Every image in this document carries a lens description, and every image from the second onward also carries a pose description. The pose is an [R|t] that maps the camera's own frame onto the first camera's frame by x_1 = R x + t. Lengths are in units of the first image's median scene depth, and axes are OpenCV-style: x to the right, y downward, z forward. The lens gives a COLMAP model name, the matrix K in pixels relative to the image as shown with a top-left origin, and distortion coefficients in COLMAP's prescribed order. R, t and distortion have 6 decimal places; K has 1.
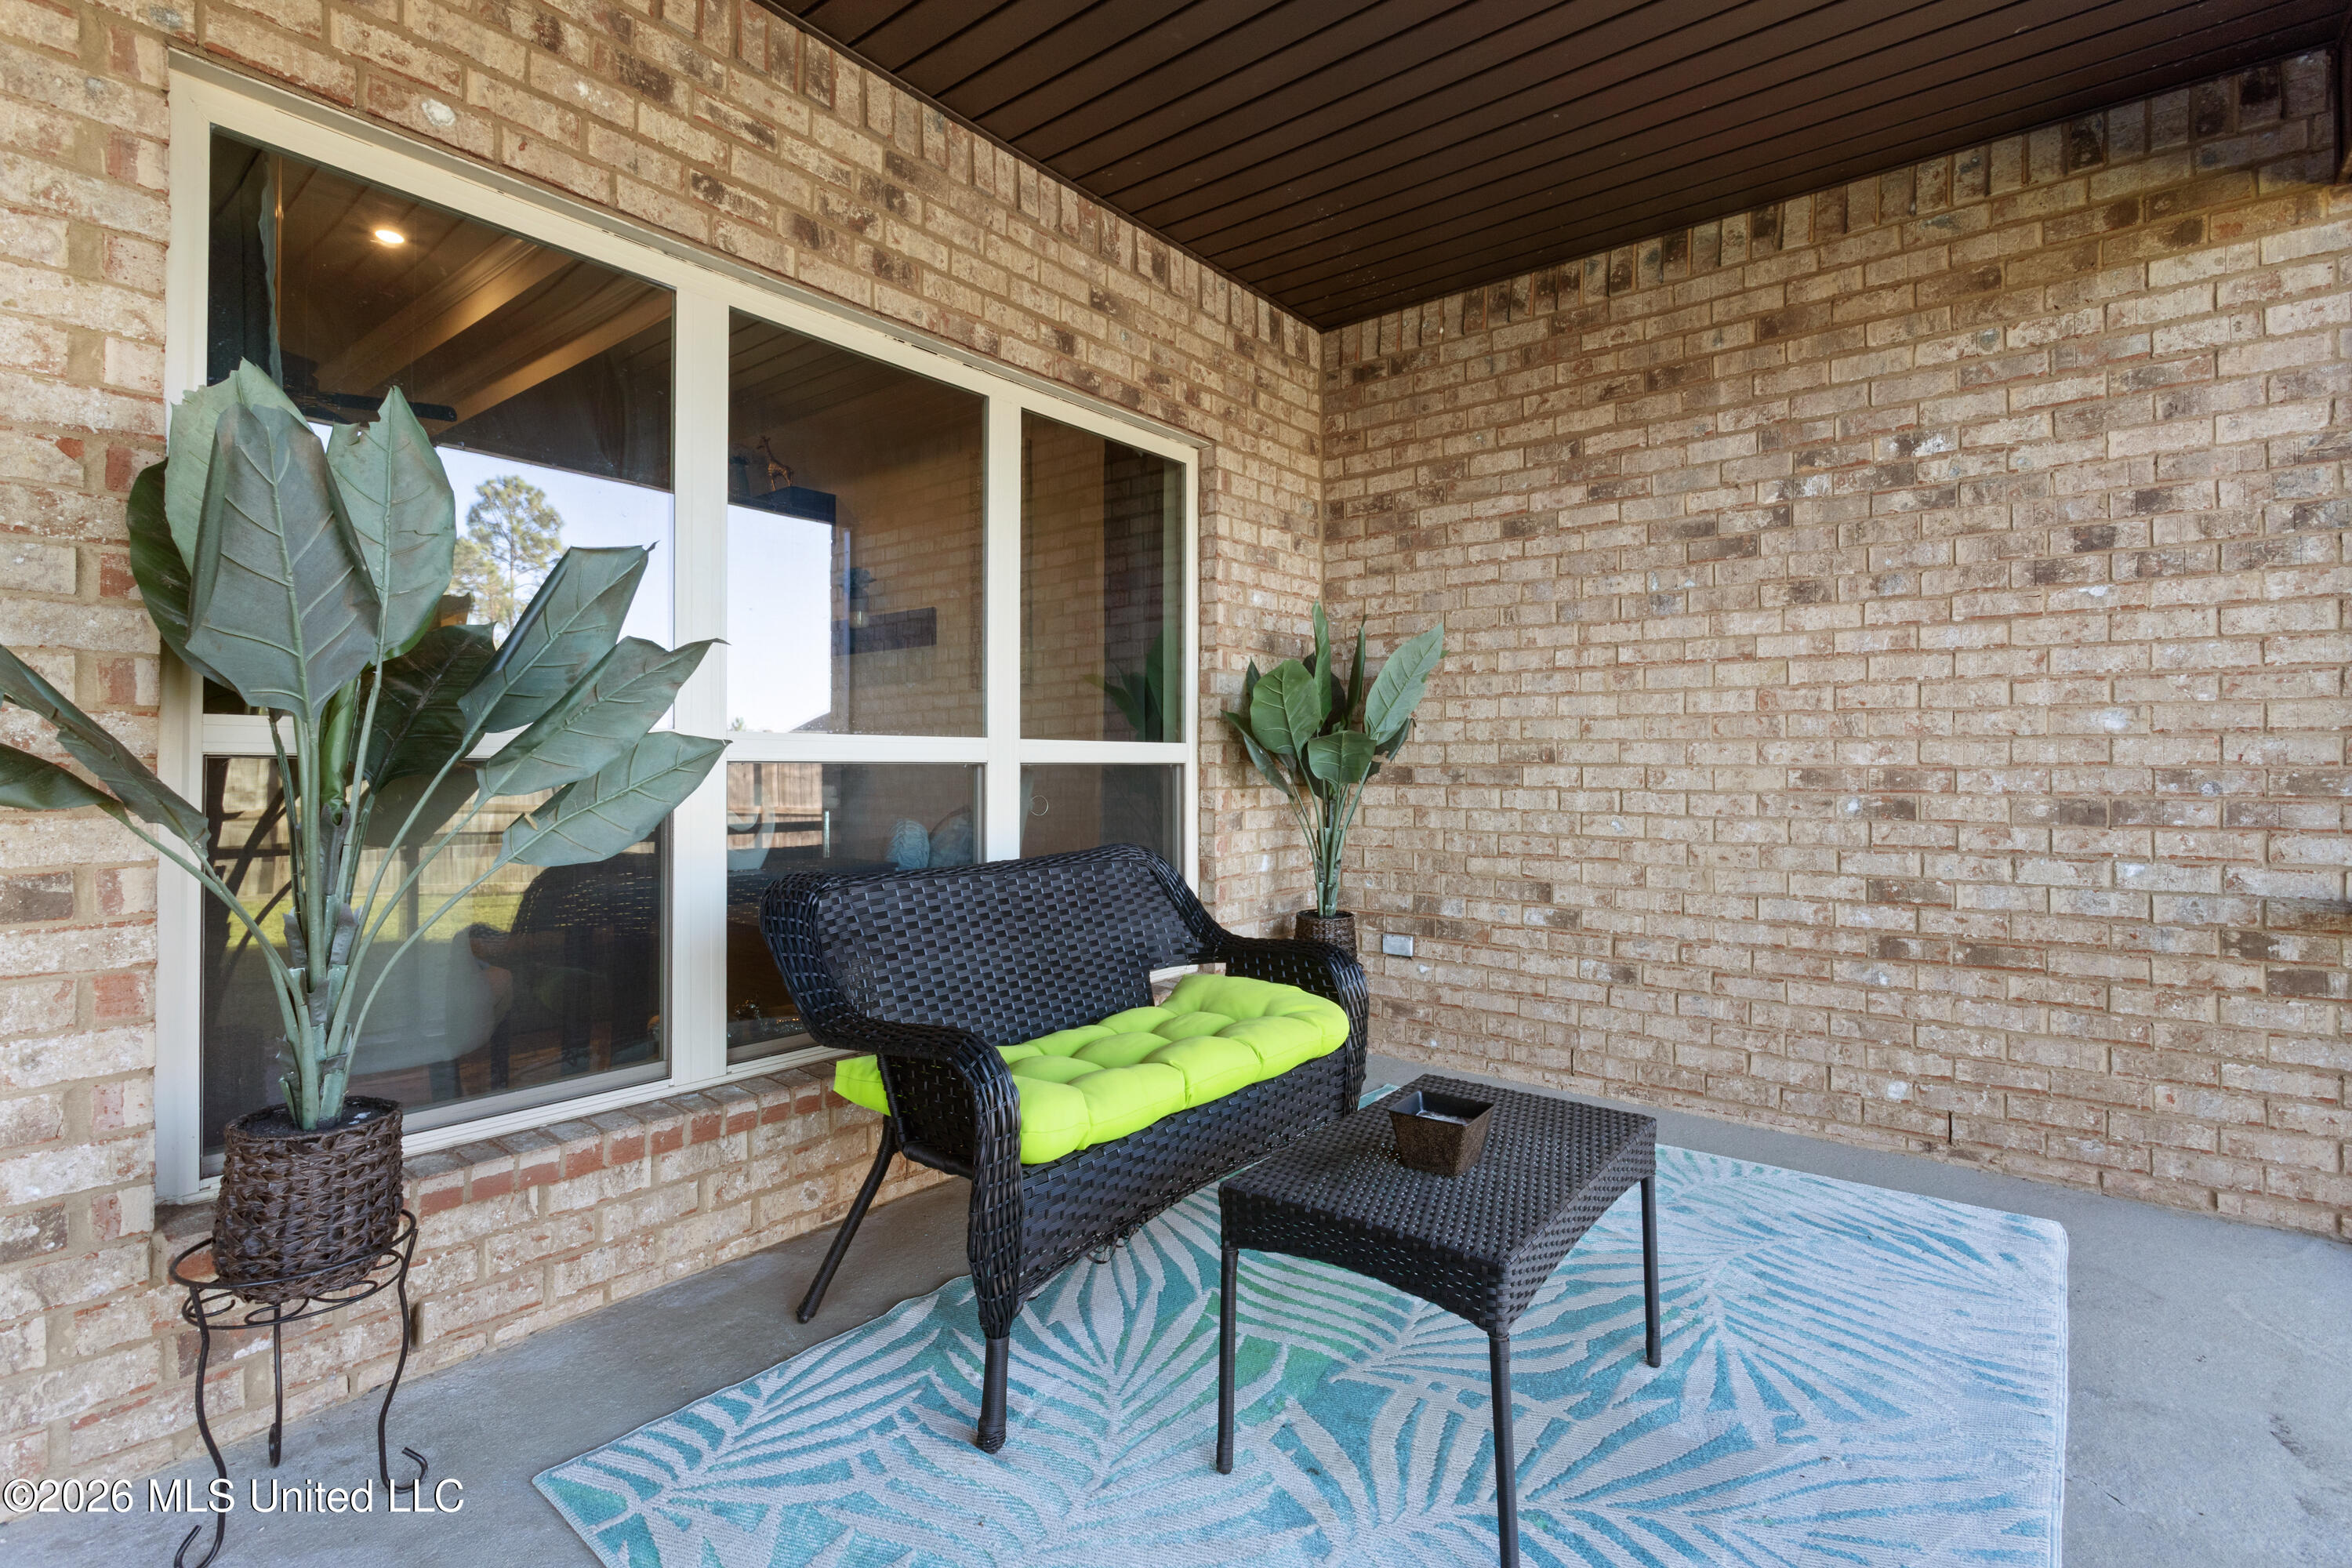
lens RADIAL K [[1112.6, 0, 1172.1], [0, 1112.6, 760.9], [0, 0, 1]] dist [0.004472, 0.000293]
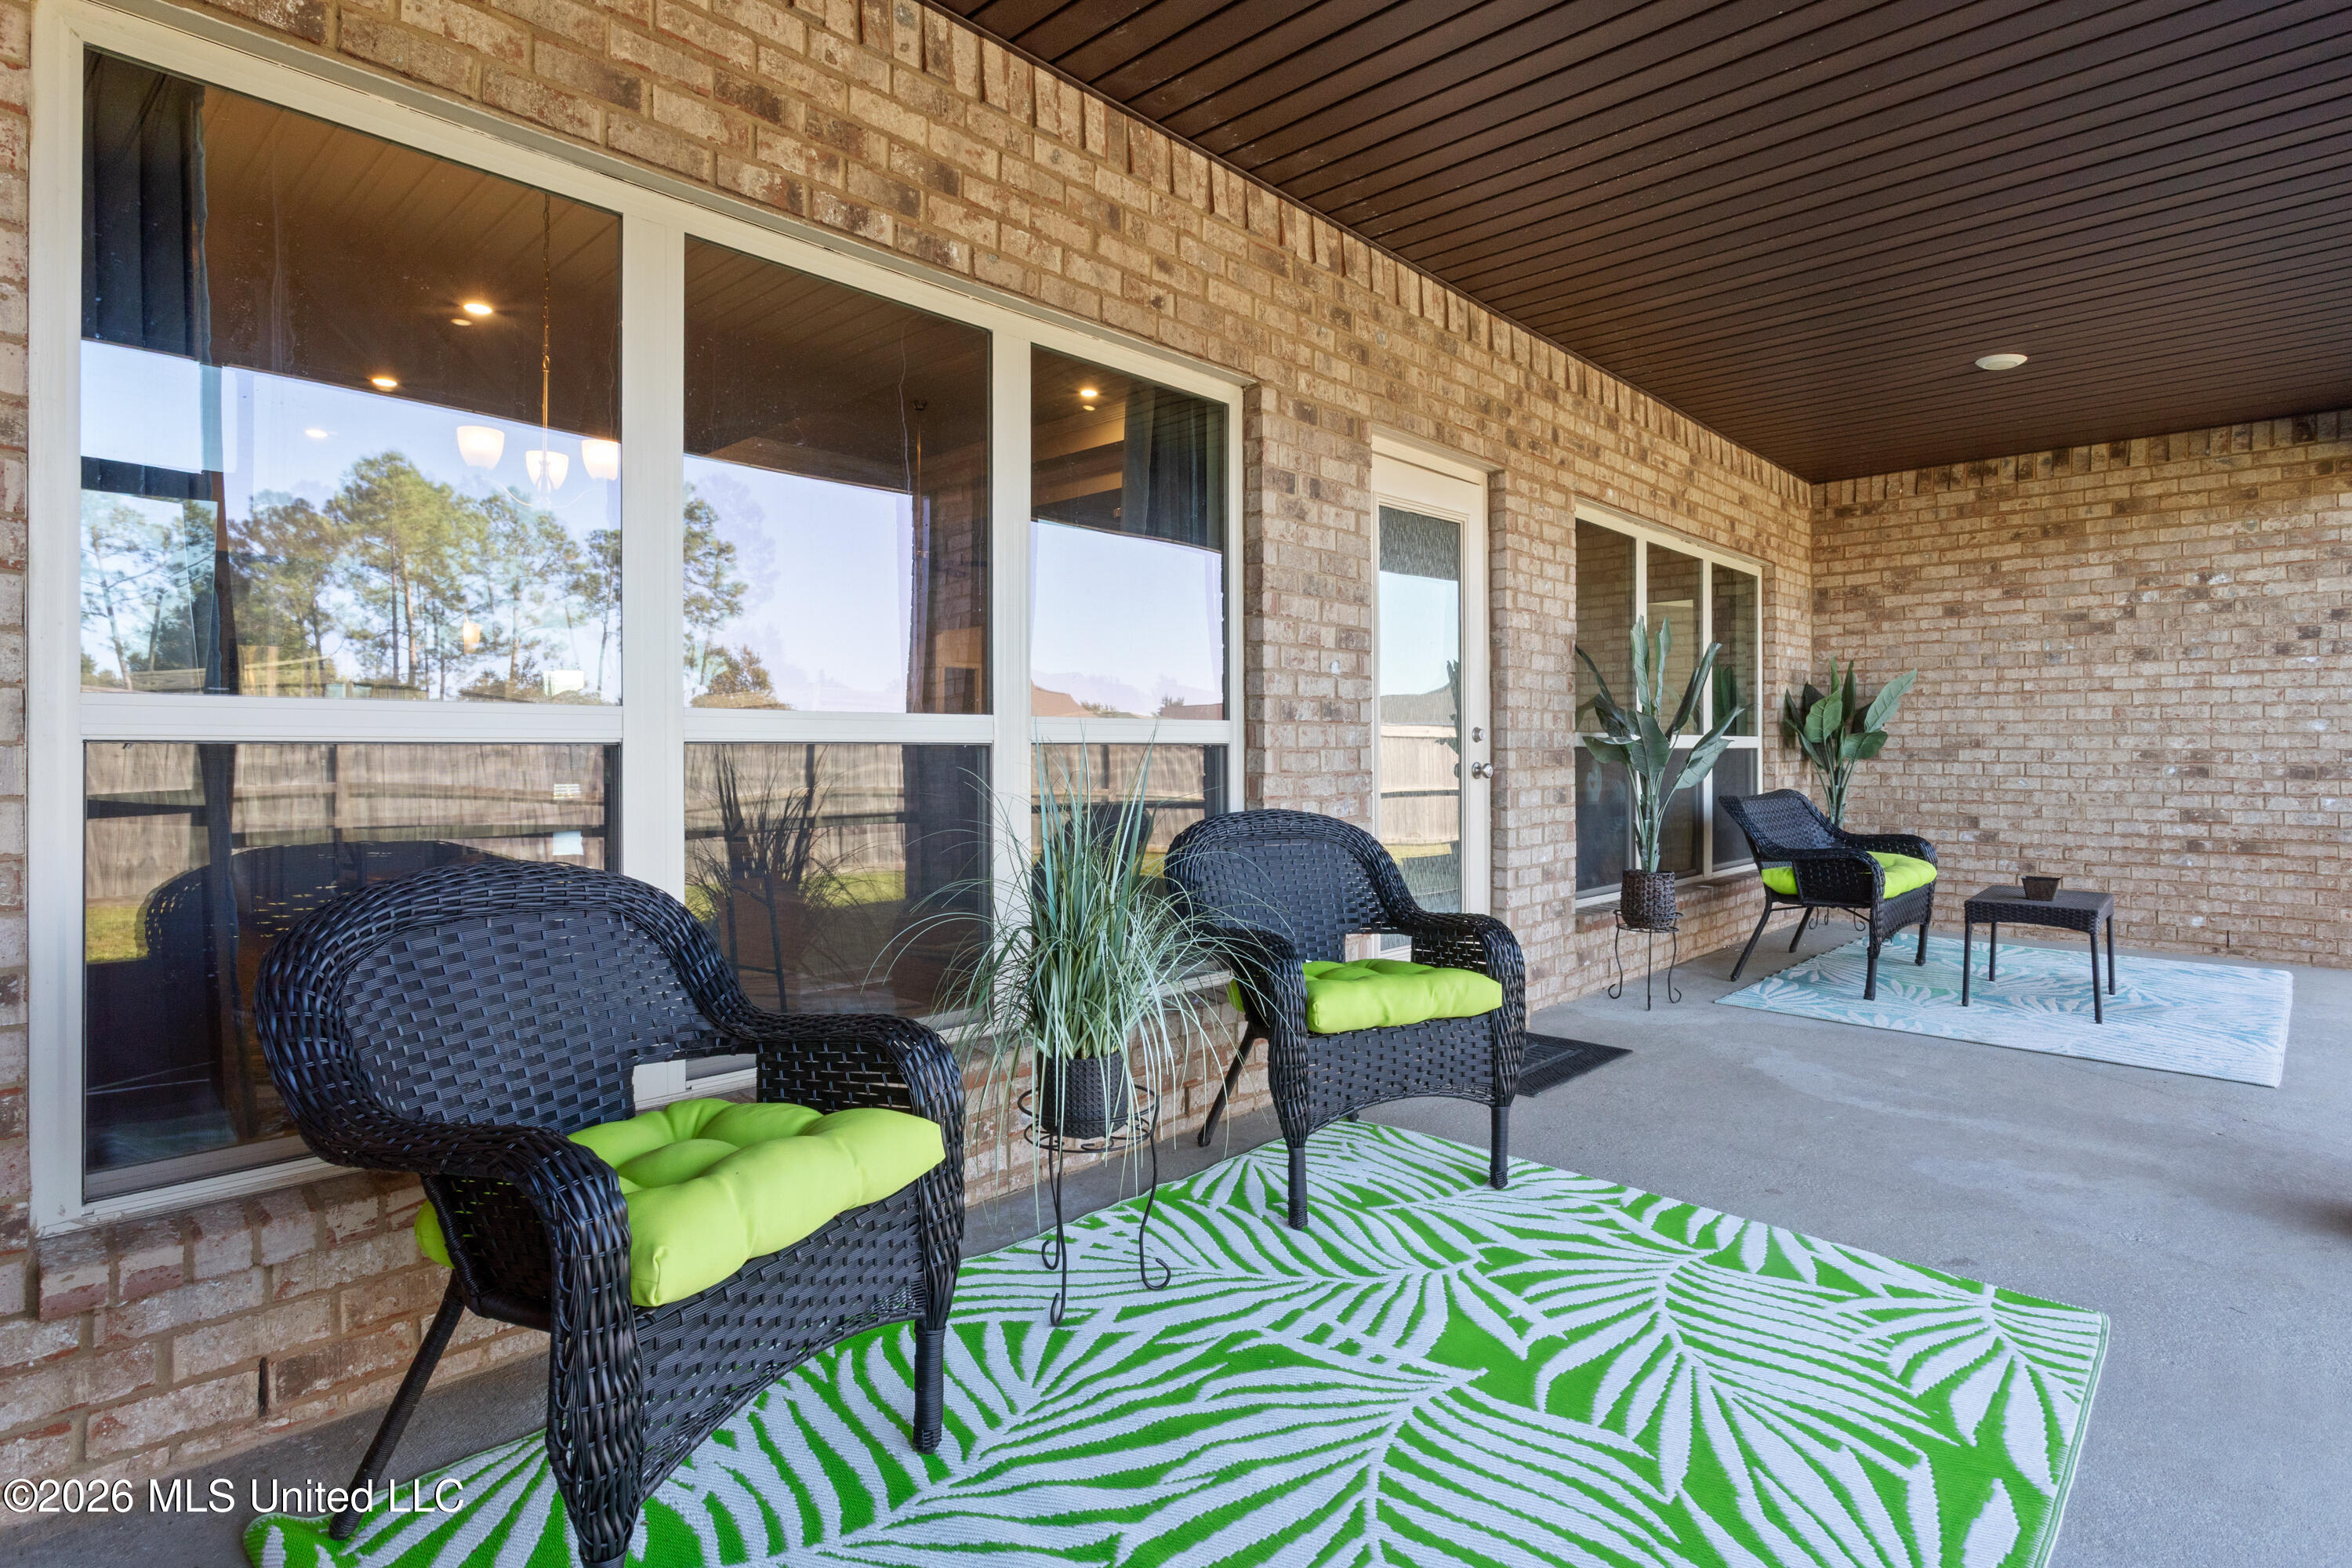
lens RADIAL K [[1190.2, 0, 1177.8], [0, 1190.2, 751.9], [0, 0, 1]] dist [-0.003352, 0.000947]
pose [[0.996964, -0.001770, -0.077841, -0.858133], [0.002347, 0.999970, 0.007320, -0.008758], [0.077826, -0.007480, 0.996939, -1.067120]]
